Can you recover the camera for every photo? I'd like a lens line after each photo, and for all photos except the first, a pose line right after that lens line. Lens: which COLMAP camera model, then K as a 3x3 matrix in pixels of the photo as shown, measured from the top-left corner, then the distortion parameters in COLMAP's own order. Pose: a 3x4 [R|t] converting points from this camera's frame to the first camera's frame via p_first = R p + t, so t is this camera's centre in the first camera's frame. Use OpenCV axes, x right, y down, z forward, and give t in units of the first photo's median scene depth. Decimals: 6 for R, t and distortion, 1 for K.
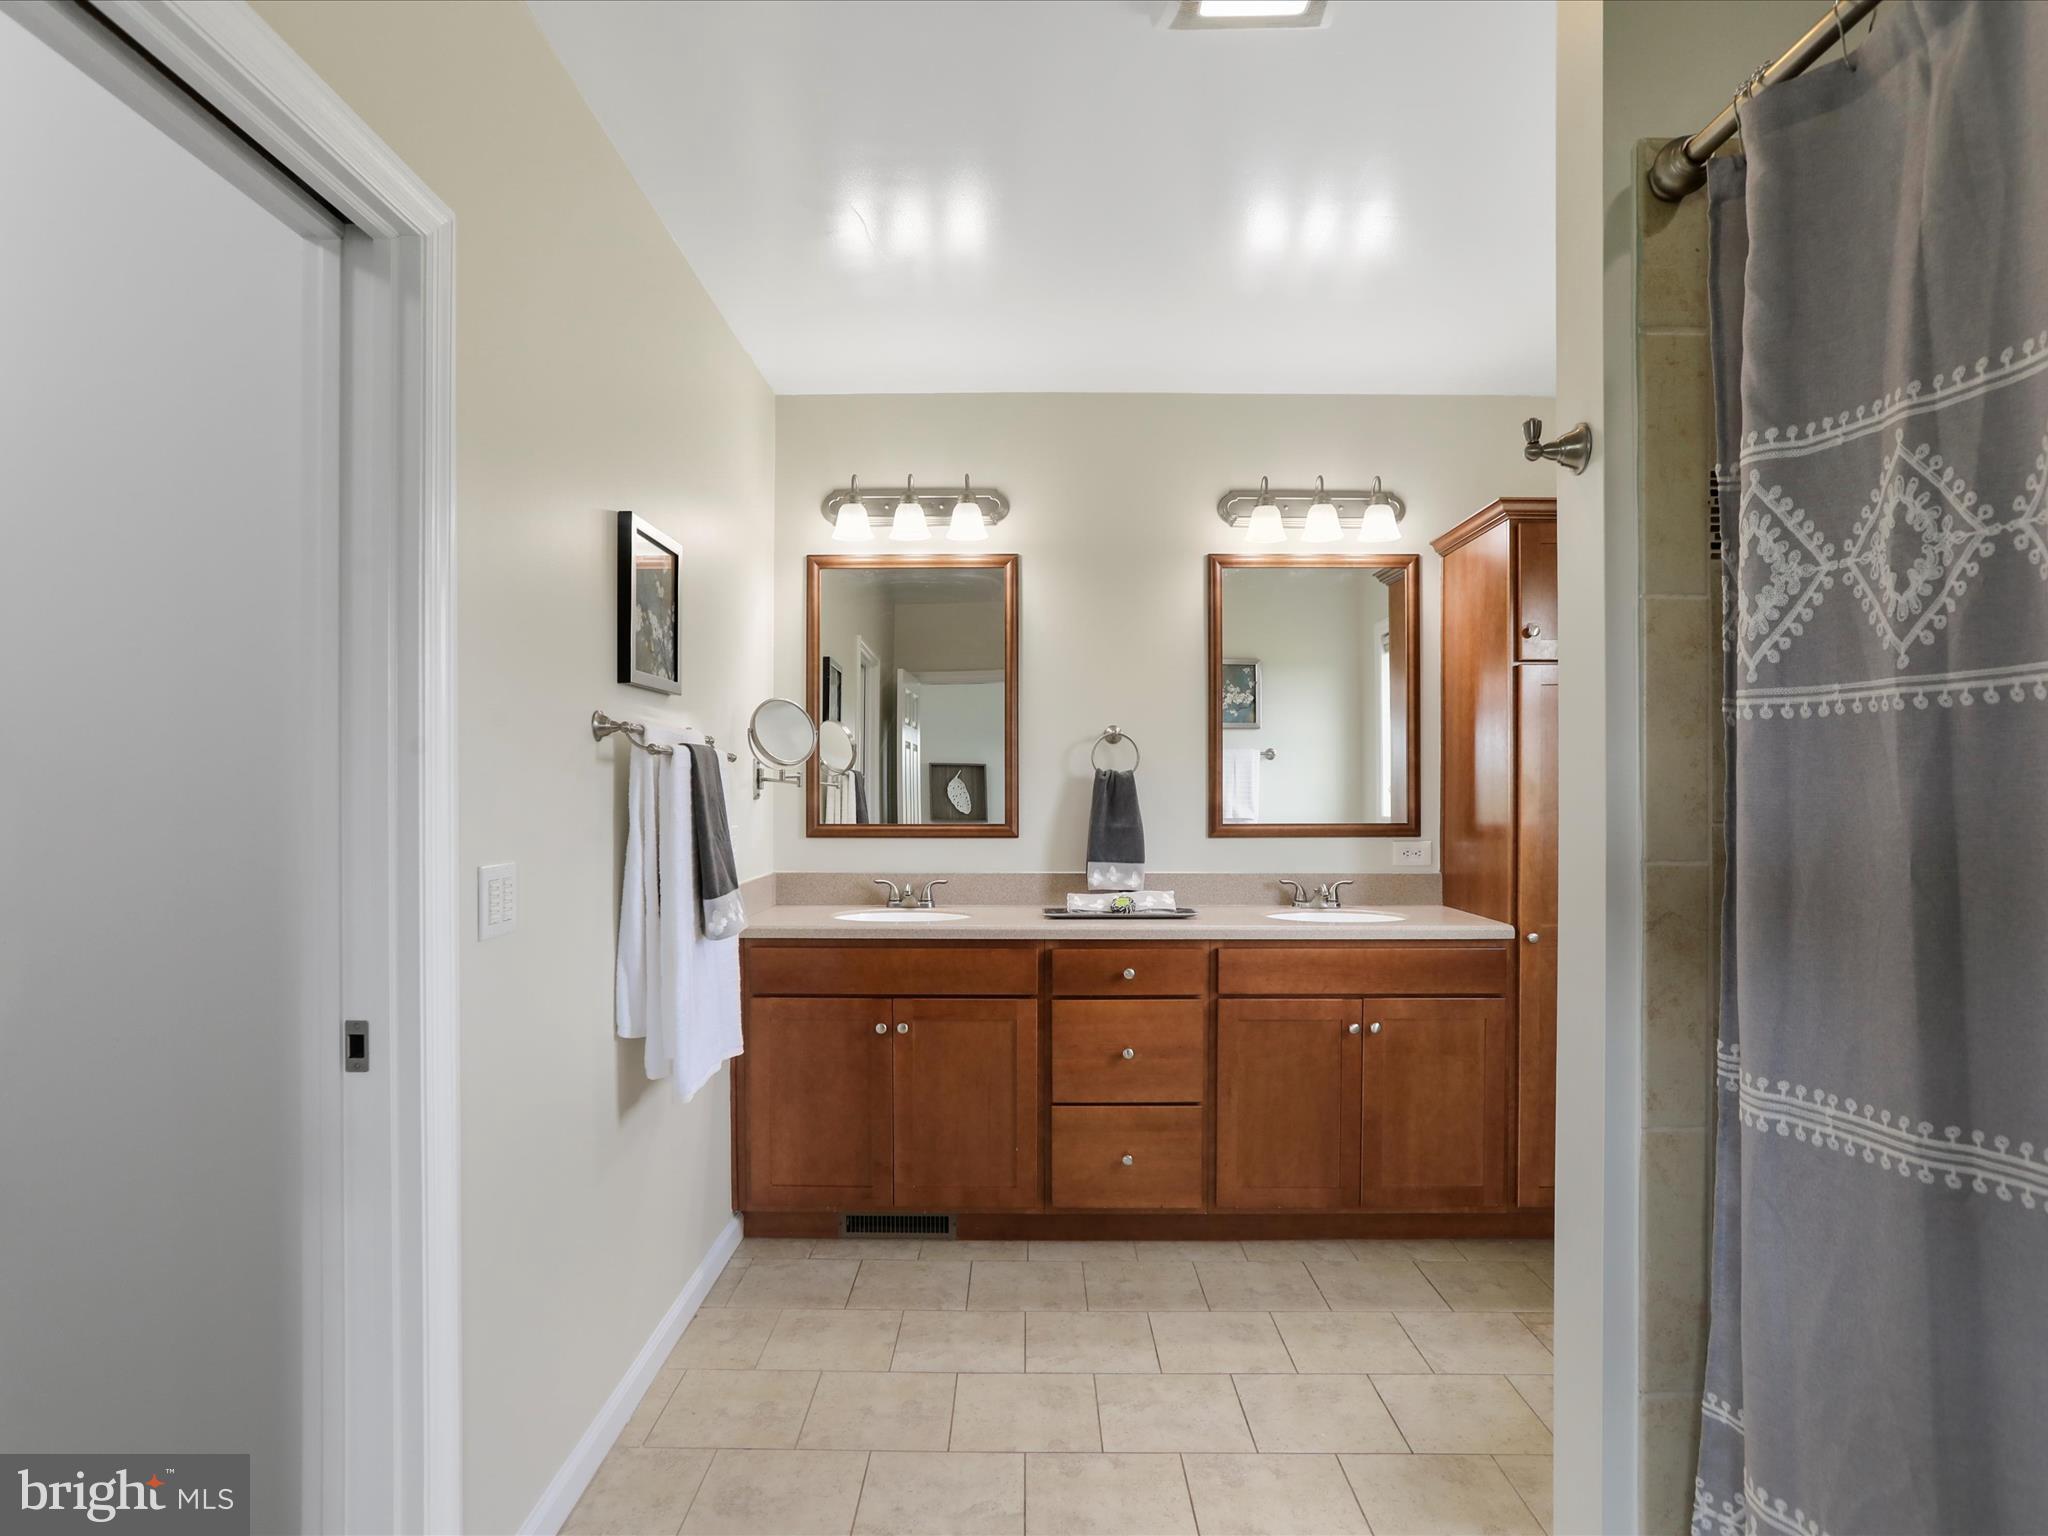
lens RADIAL K [[1105.5, 0, 1022.9], [0, 1105.5, 779.7], [0, 0, 1]] dist [-0.030196, 0.004213]
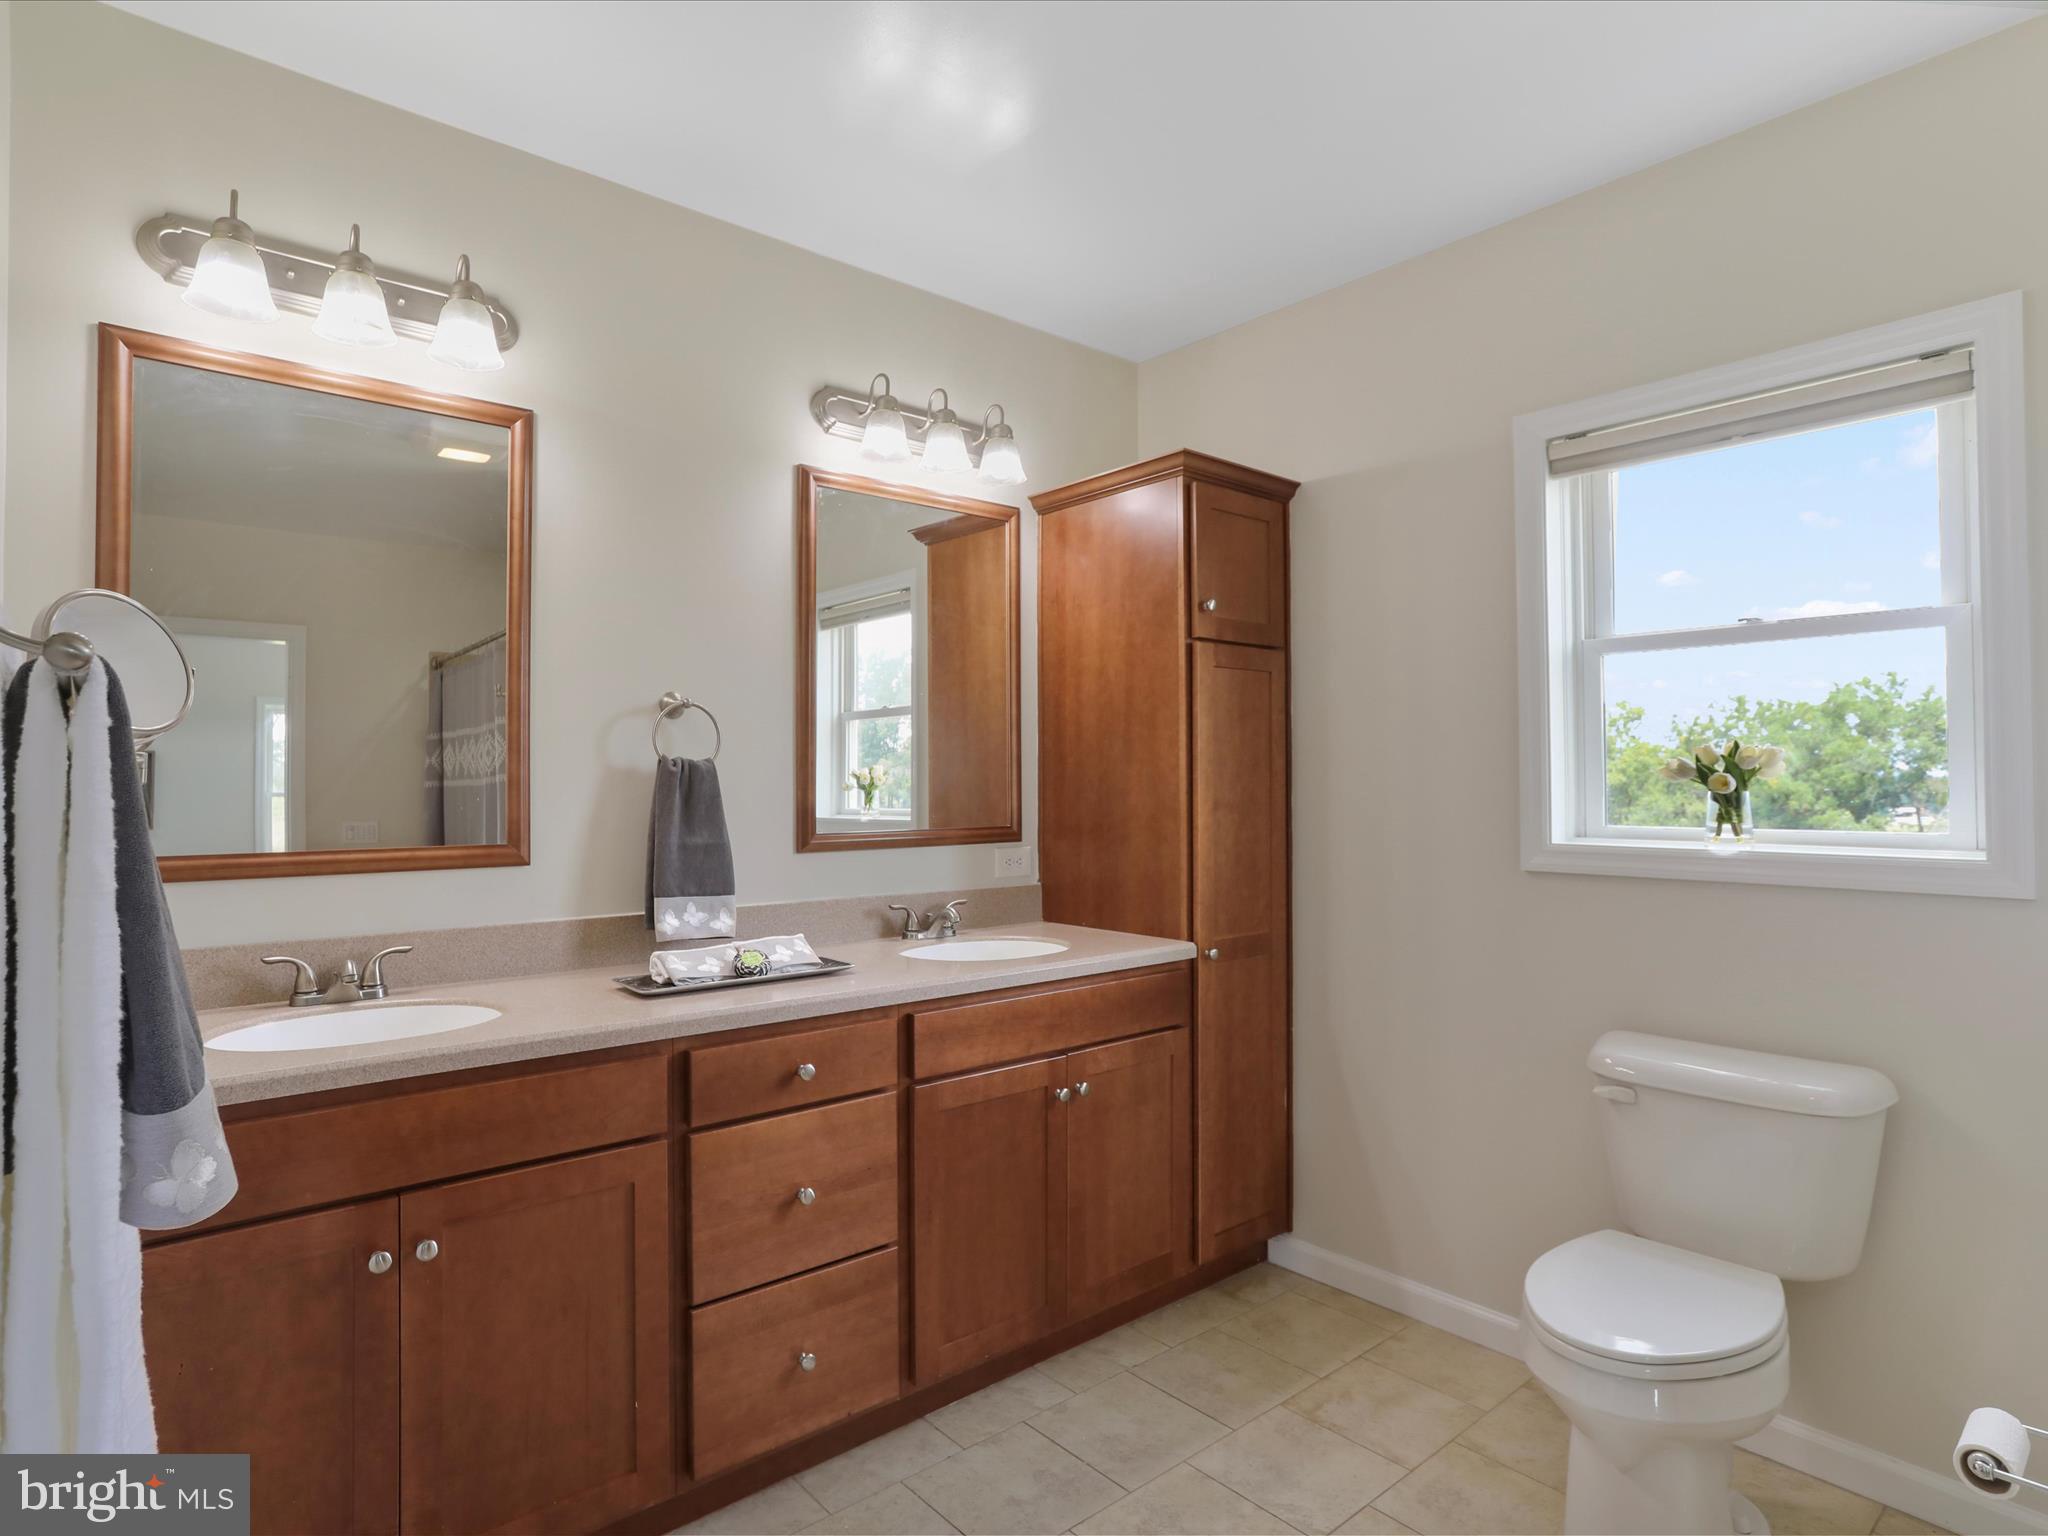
lens RADIAL K [[1105.5, 0, 1024.2], [0, 1105.5, 760.5], [0, 0, 1]] dist [-0.030196, 0.004213]
pose [[0.768572, 0.011595, 0.639659, -0.207483], [-0.003060, 0.999891, -0.014449, 0.002318], [-0.639756, 0.009147, 0.768523, 0.395449]]
